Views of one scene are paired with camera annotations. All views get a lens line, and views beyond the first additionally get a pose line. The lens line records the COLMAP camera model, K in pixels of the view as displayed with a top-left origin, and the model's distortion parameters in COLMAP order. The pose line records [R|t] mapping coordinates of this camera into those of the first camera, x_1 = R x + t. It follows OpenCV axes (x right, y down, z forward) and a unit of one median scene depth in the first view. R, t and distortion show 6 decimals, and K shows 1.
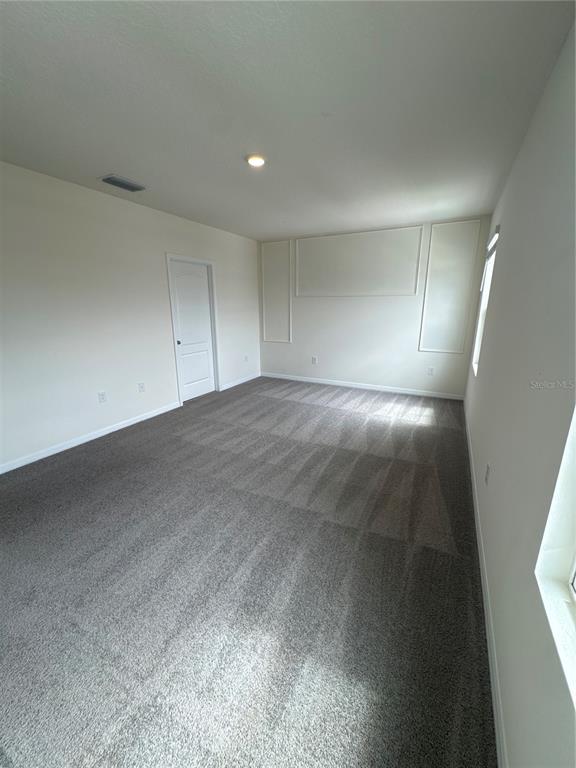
lens RADIAL K [[307.1, 0, 289.4], [0, 307.1, 382.4], [0, 0, 1]] dist [-0.001498, -0.000313]
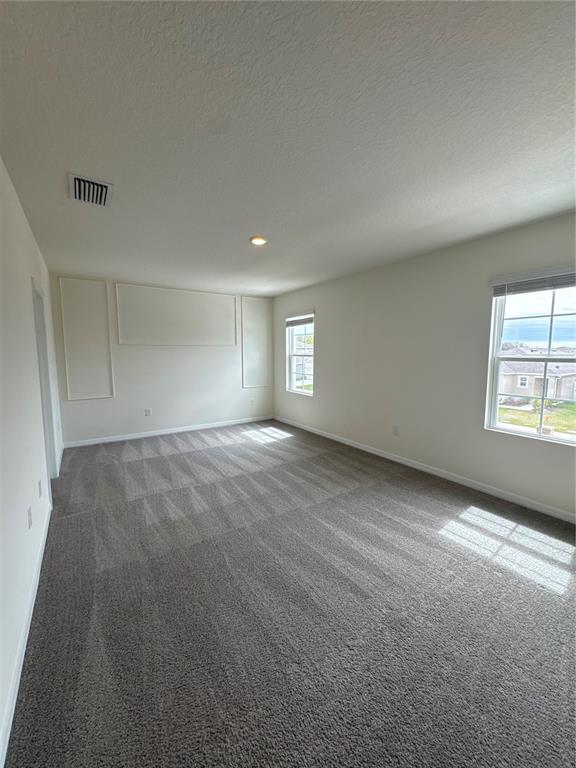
lens RADIAL K [[307.1, 0, 286.9], [0, 307.1, 383.5], [0, 0, 1]] dist [-0.001498, -0.000313]
pose [[0.497150, -0.096261, 0.862308, -0.778912], [0.216841, 0.976075, -0.016055, -0.077847], [-0.840132, 0.194965, 0.506129, 0.245417]]
